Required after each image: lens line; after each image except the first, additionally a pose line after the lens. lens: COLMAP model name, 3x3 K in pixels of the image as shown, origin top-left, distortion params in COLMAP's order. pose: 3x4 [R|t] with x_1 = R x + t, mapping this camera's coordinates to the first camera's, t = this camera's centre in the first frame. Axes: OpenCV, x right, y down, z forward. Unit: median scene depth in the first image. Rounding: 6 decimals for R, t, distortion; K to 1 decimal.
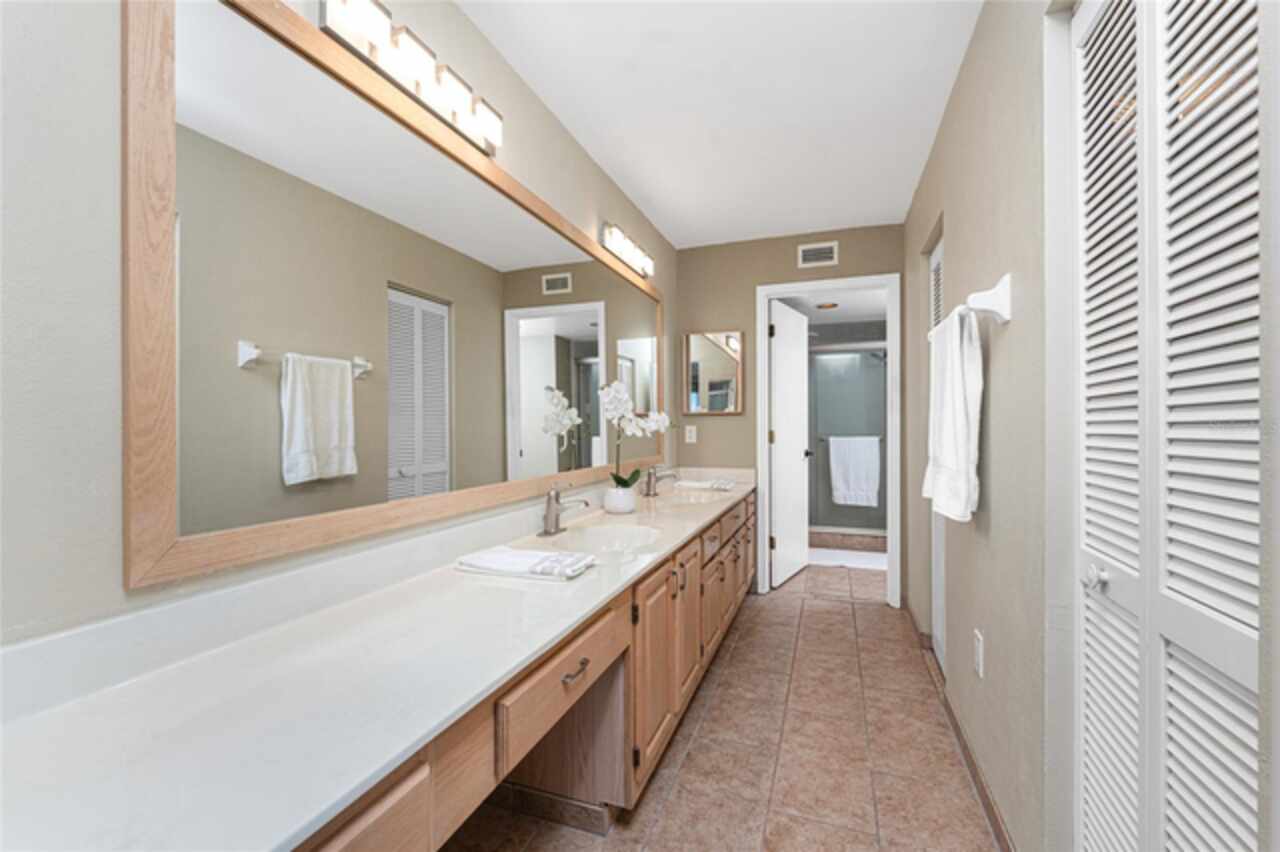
lens RADIAL K [[535.2, 0, 632.6], [0, 535.2, 427.2], [0, 0, 1]] dist [-0.002323, -0.000216]
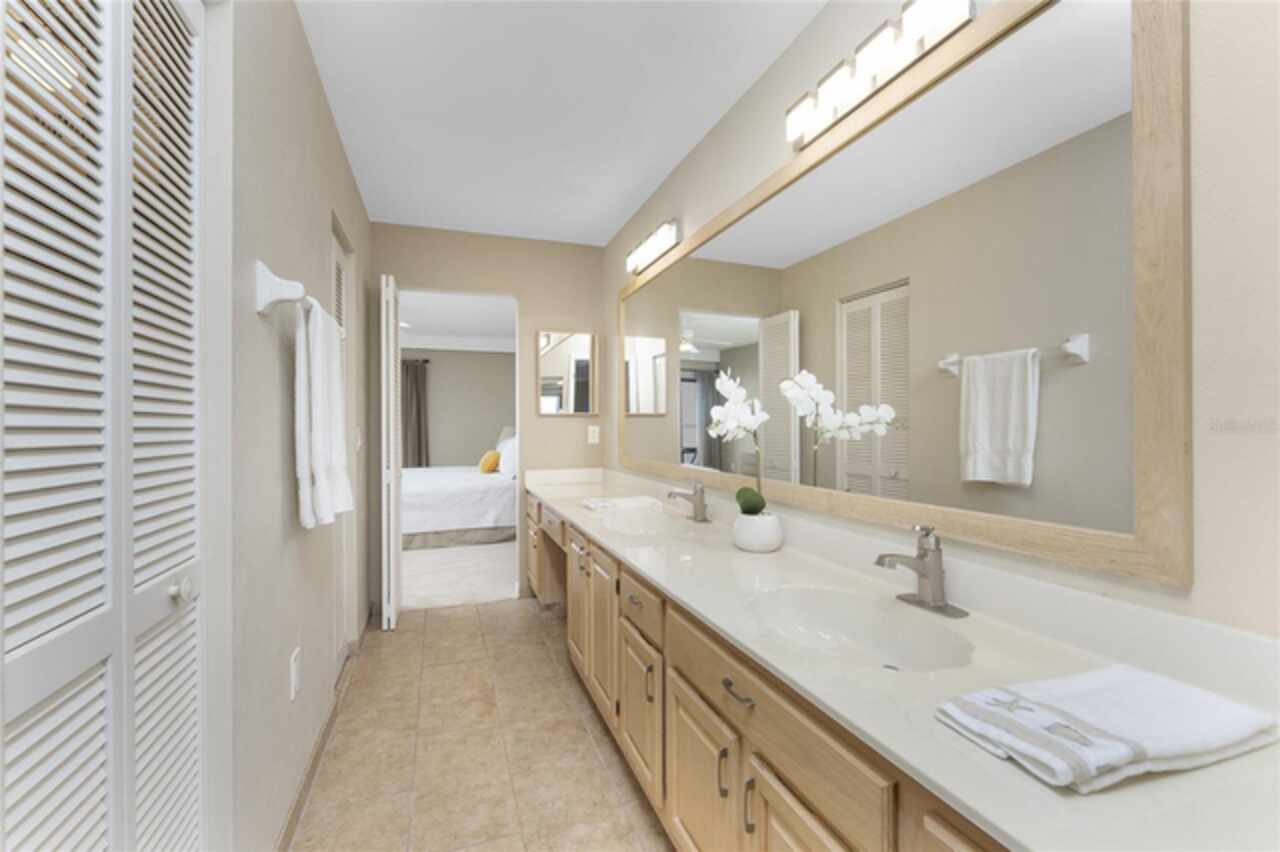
lens RADIAL K [[522.3, 0, 643.5], [0, 522.3, 430.1], [0, 0, 1]] dist [-0.001134, -0.000159]
pose [[-0.744796, 0.002215, -0.667289, 0.651728], [0.002451, 0.999997, 0.000584, 0.004583], [0.667288, -0.001200, -0.744799, 1.691914]]
